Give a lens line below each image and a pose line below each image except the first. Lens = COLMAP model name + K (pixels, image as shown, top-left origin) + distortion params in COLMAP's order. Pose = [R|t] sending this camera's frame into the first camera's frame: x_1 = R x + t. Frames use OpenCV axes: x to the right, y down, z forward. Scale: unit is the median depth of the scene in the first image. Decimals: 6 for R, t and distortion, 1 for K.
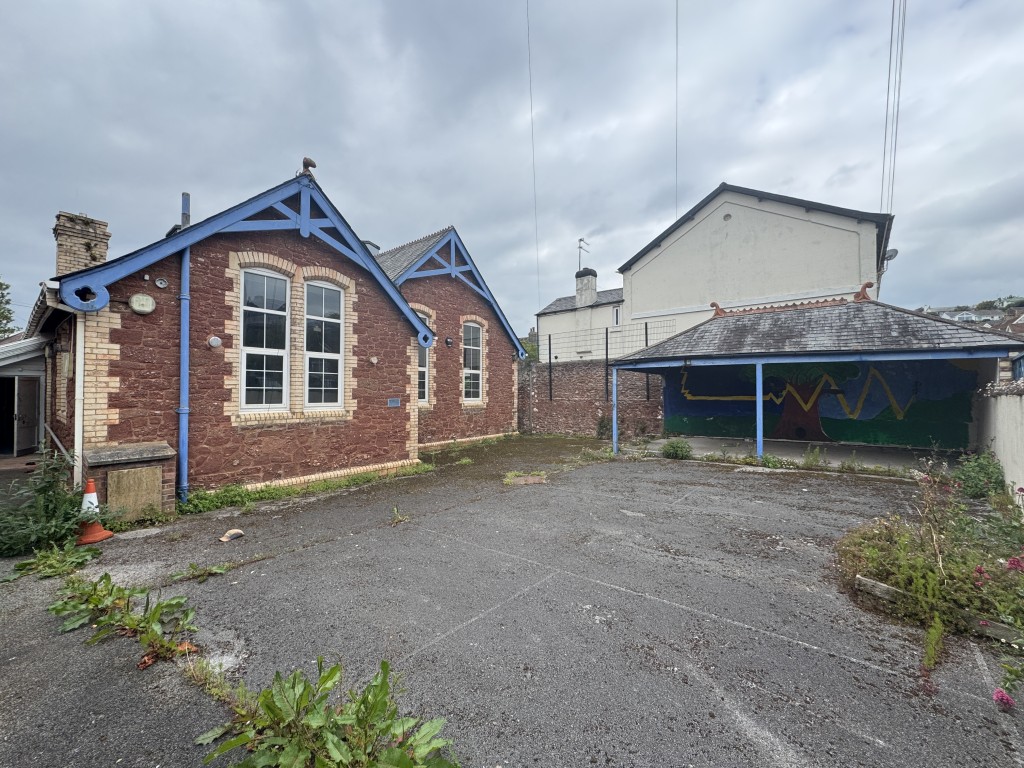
lens RADIAL K [[408.8, 0, 512.0], [0, 408.8, 384.0], [0, 0, 1]] dist [-0.001031, -0.000132]
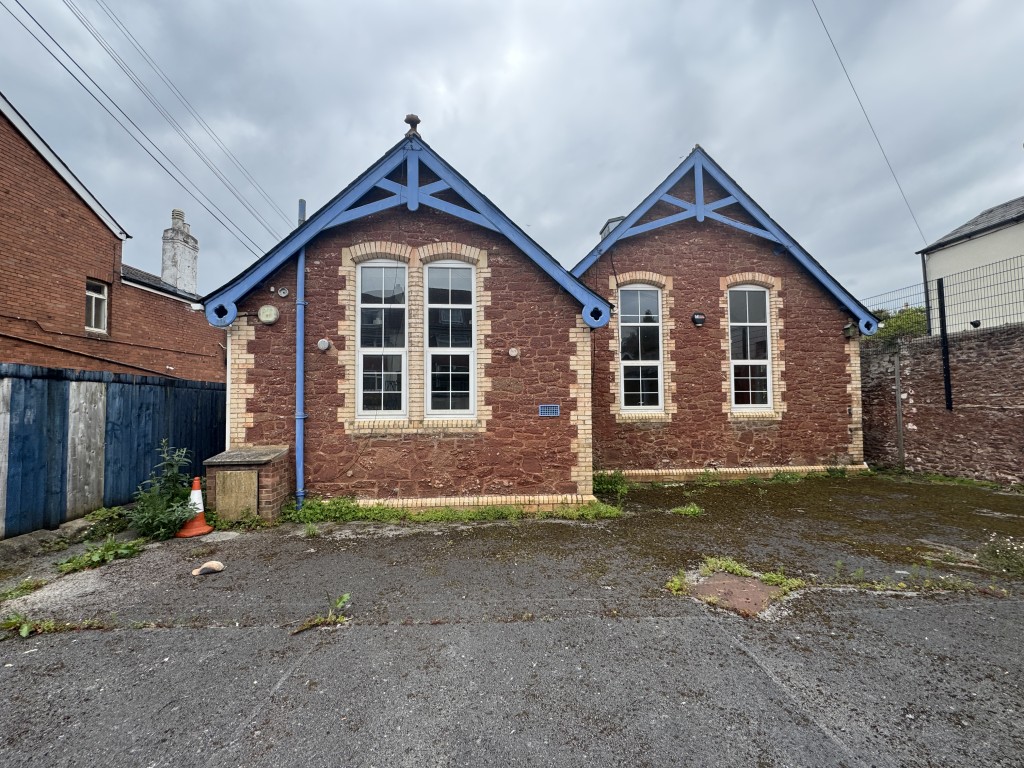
lens RADIAL K [[408.8, 0, 512.0], [0, 408.8, 384.0], [0, 0, 1]] dist [-0.001031, -0.000132]
pose [[0.670560, -0.033241, -0.741110, 0.226218], [0.022830, 0.999447, -0.024171, 0.018448], [0.741504, -0.000711, 0.670948, 0.568685]]
